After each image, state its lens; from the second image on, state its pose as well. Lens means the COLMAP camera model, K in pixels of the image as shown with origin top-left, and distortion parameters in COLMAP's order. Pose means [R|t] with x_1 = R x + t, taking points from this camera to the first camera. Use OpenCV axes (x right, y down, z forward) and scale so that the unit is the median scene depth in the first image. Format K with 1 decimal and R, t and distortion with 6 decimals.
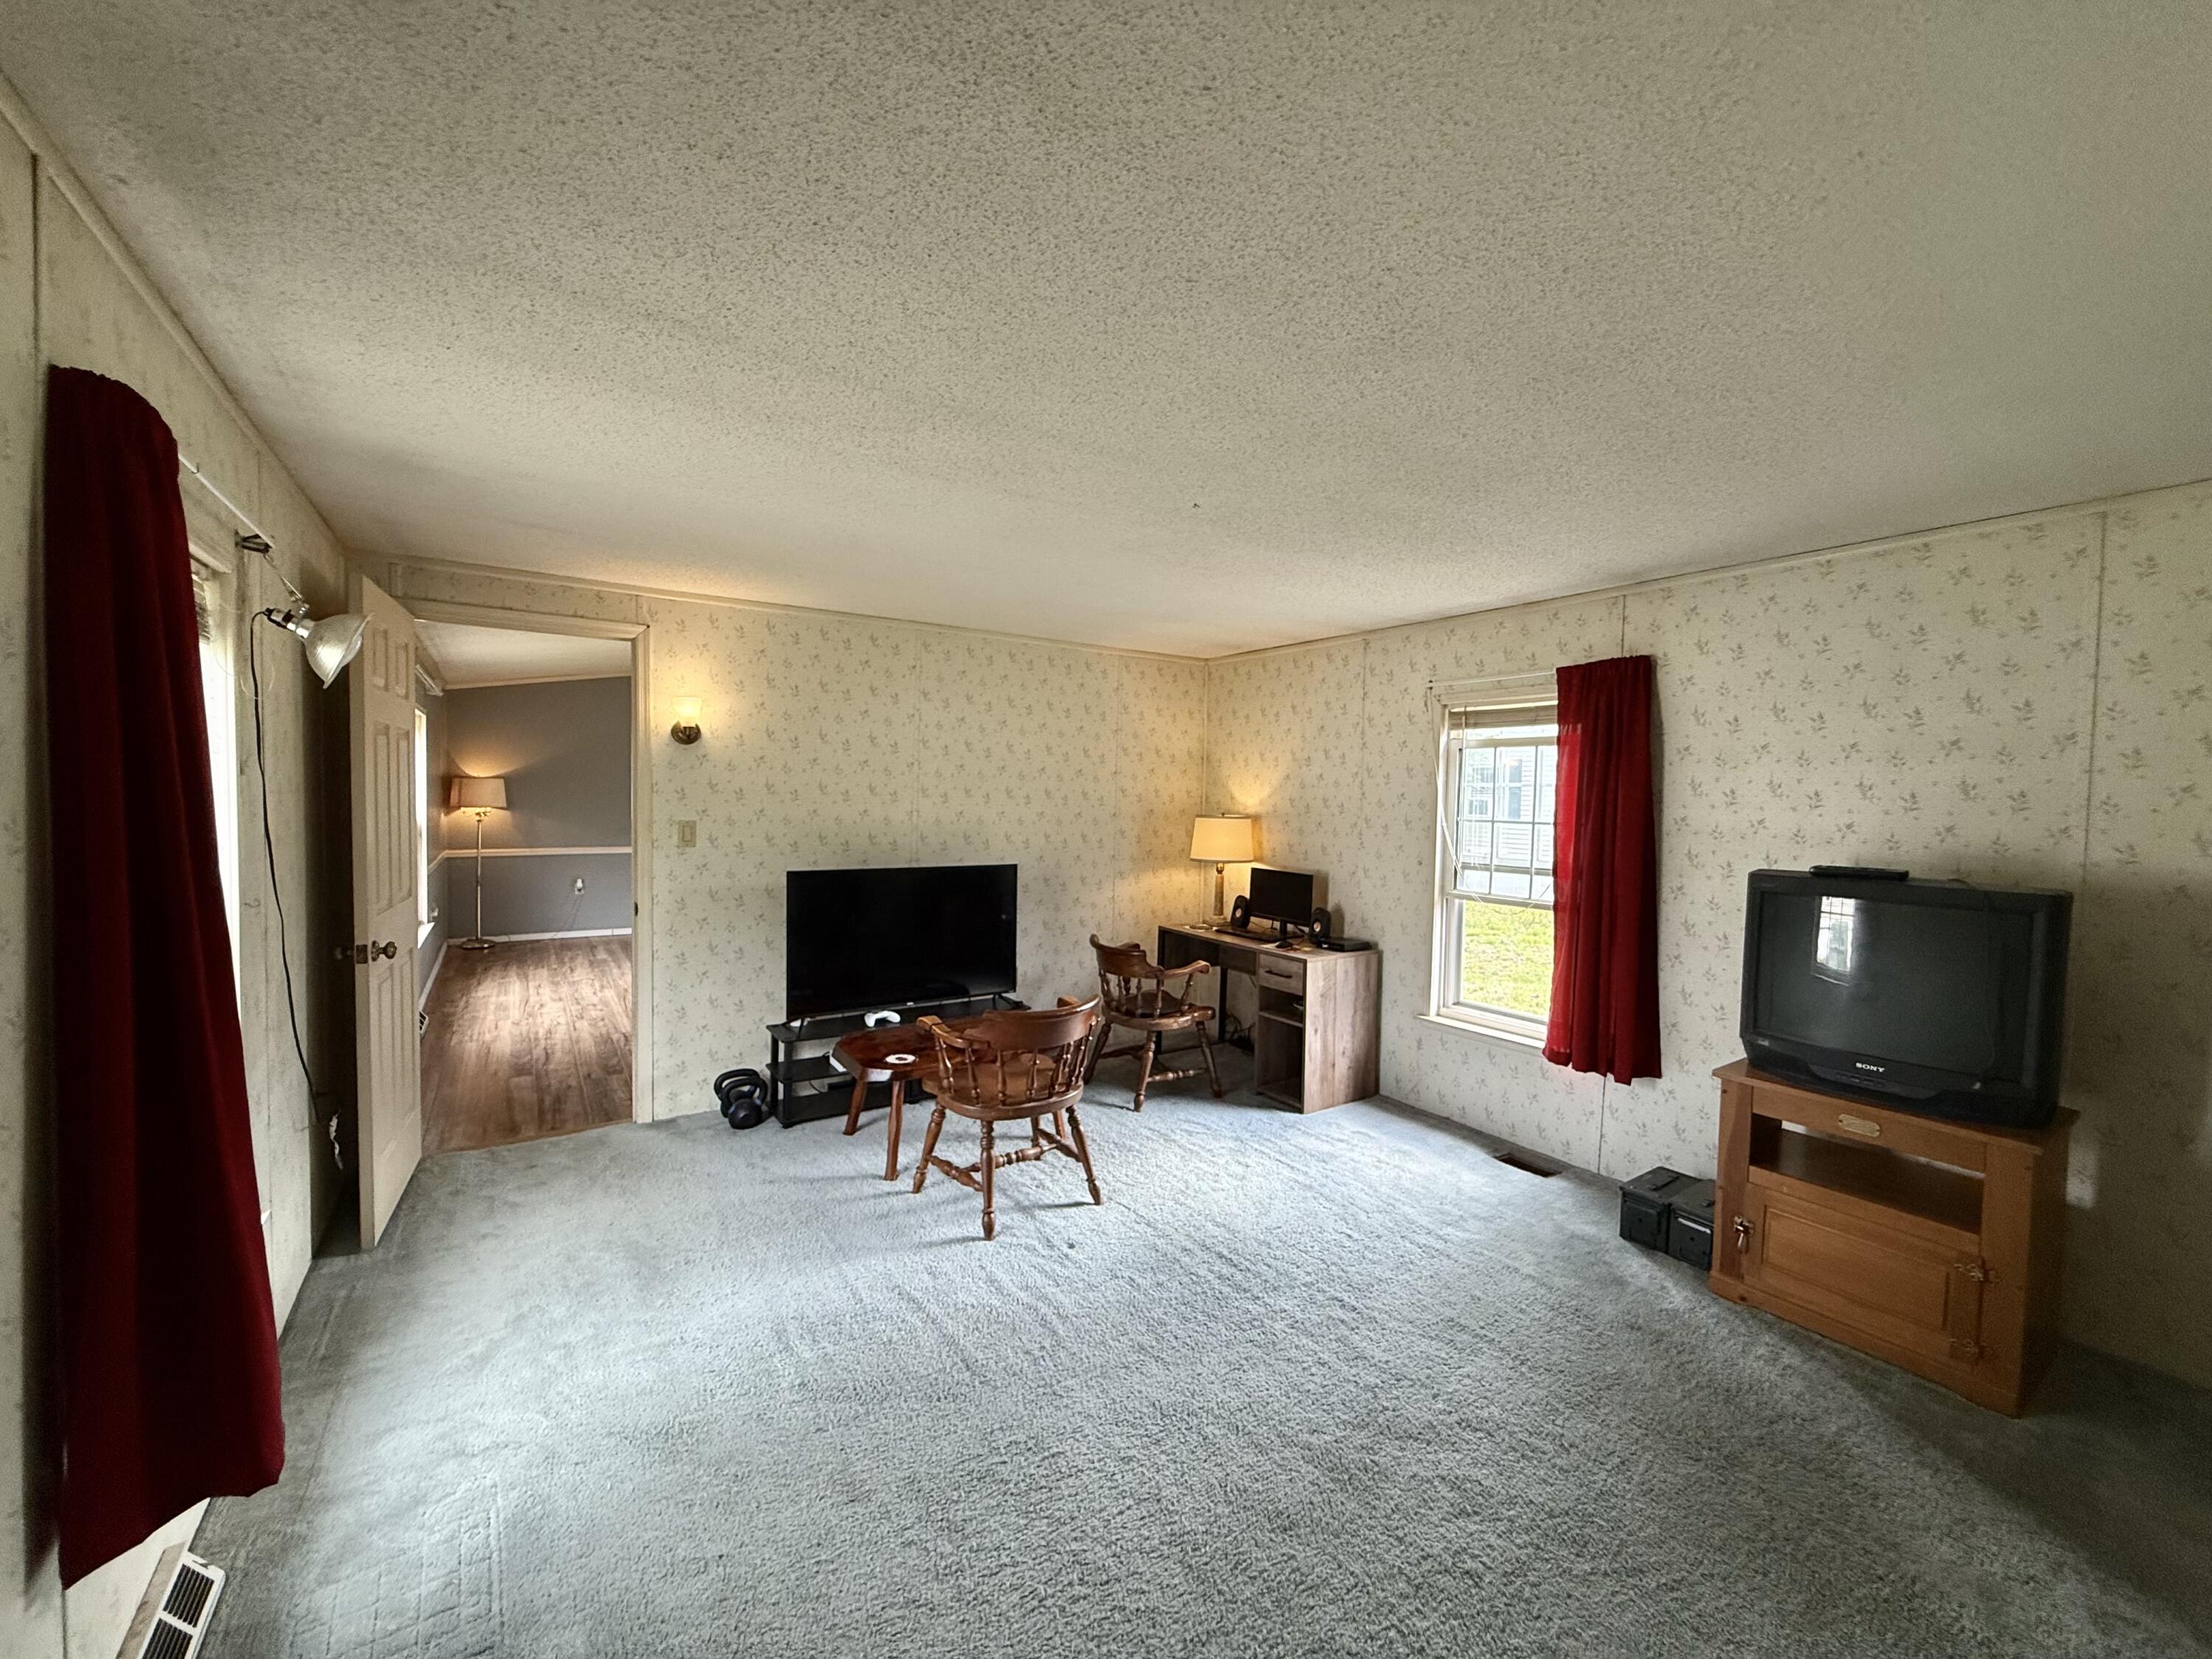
lens RADIAL K [[881.6, 0, 1099.9], [0, 881.6, 828.2], [0, 0, 1]] dist [-0.000980, 0.000109]
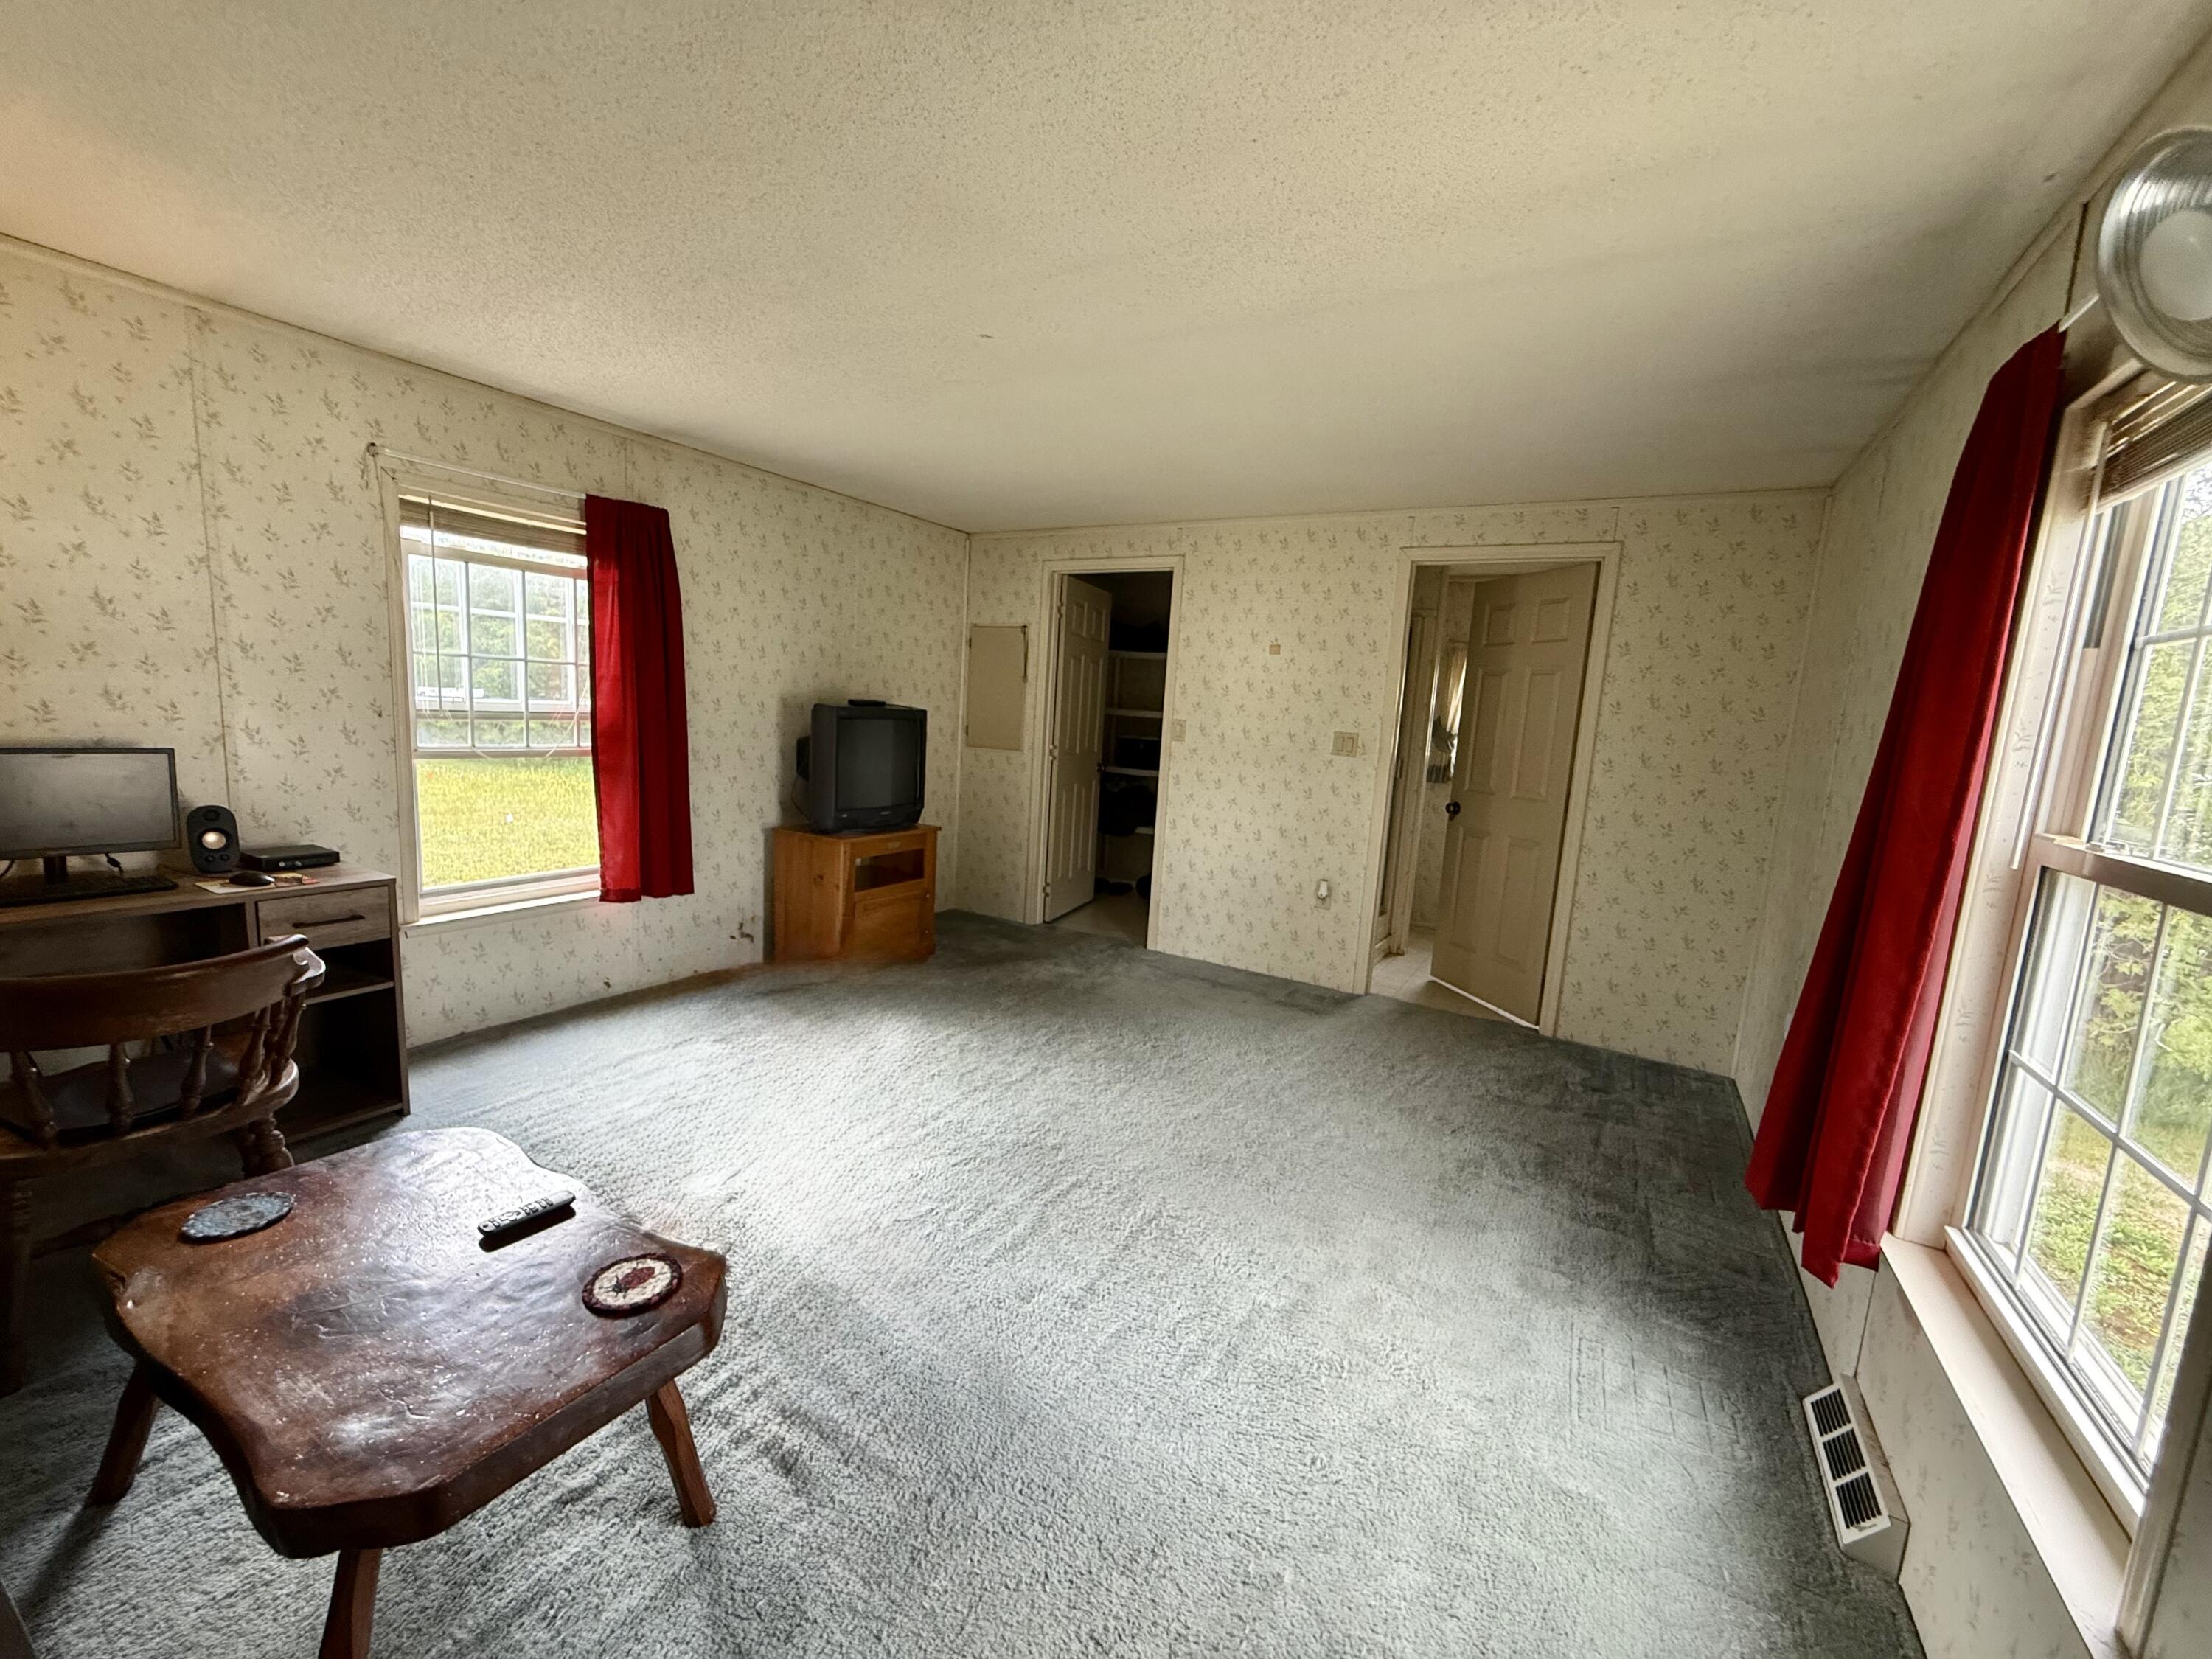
lens RADIAL K [[884.7, 0, 1106.0], [0, 884.7, 829.5], [0, 0, 1]] dist [0.001589, 0.000056]
pose [[-0.440090, -0.168703, 0.881964, -0.602909], [-0.033987, 0.984619, 0.171380, -0.011505], [-0.897310, 0.045447, -0.439055, 0.925091]]
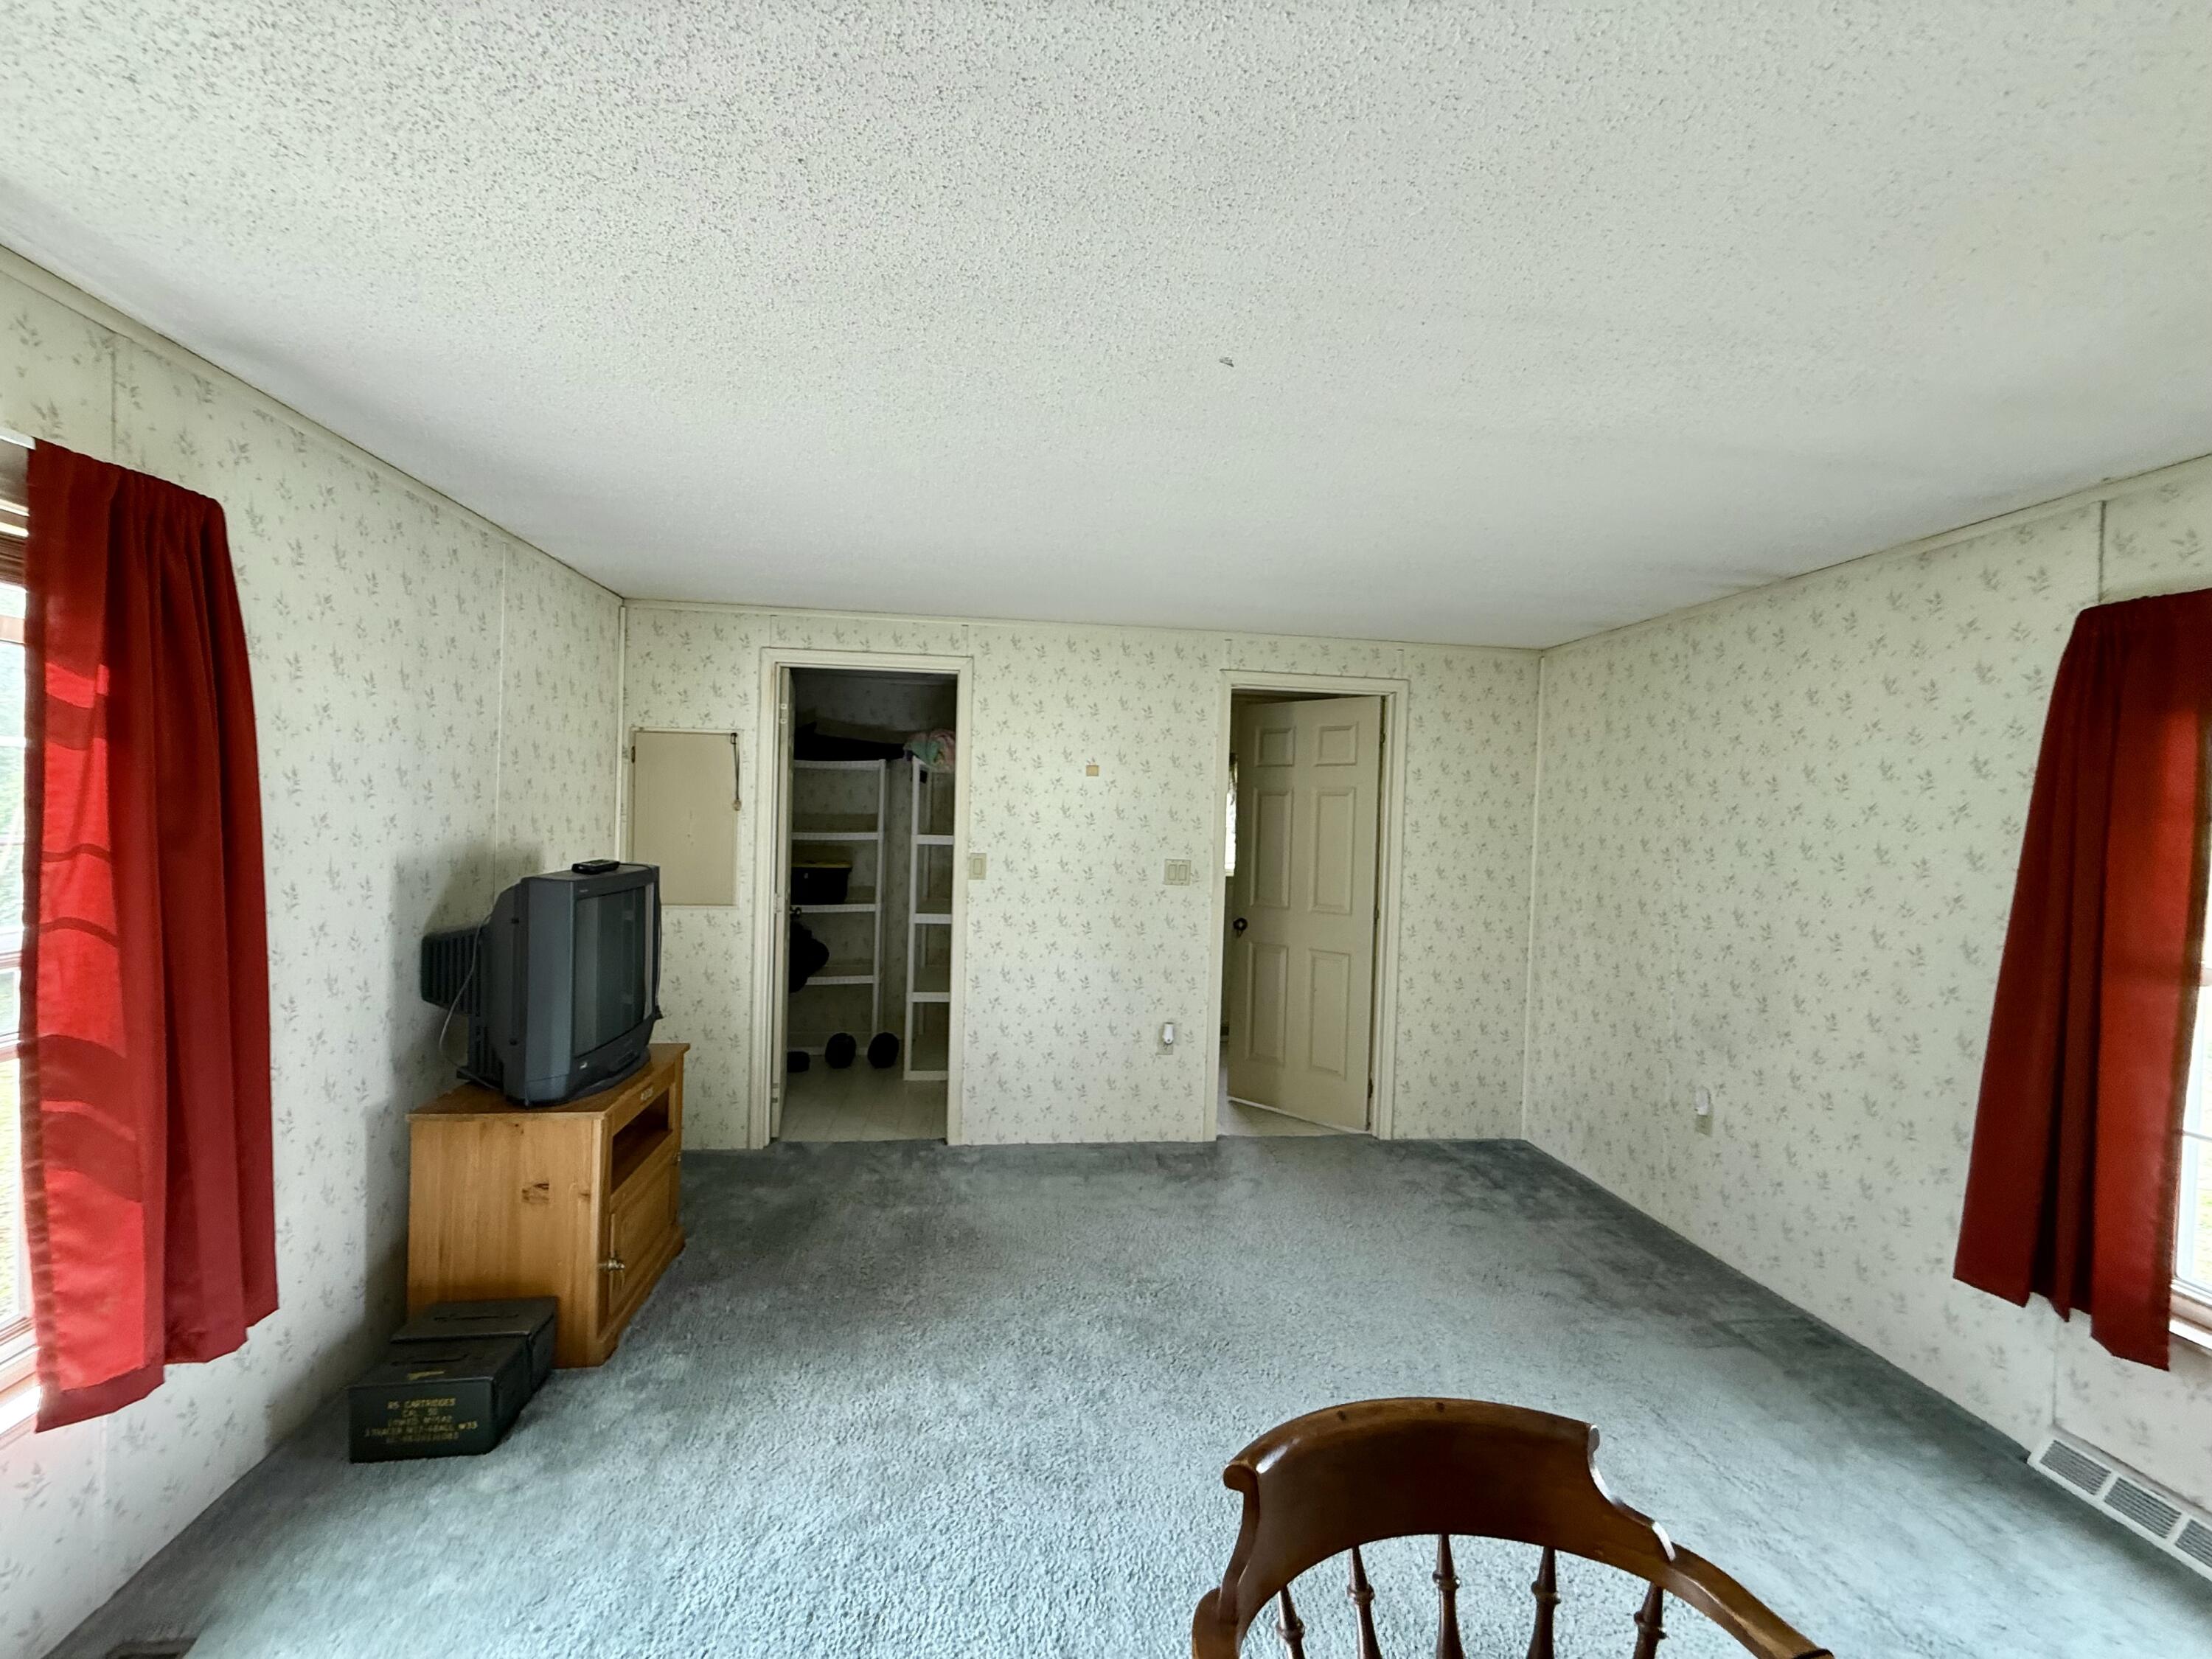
lens RADIAL K [[884.7, 0, 1106.0], [0, 884.7, 829.5], [0, 0, 1]] dist [0.001589, 0.000056]
pose [[-0.894653, -0.051973, 0.443729, -0.078985], [-0.028655, 0.997841, 0.059099, -0.047621], [-0.445842, 0.040158, -0.894210, 1.133915]]
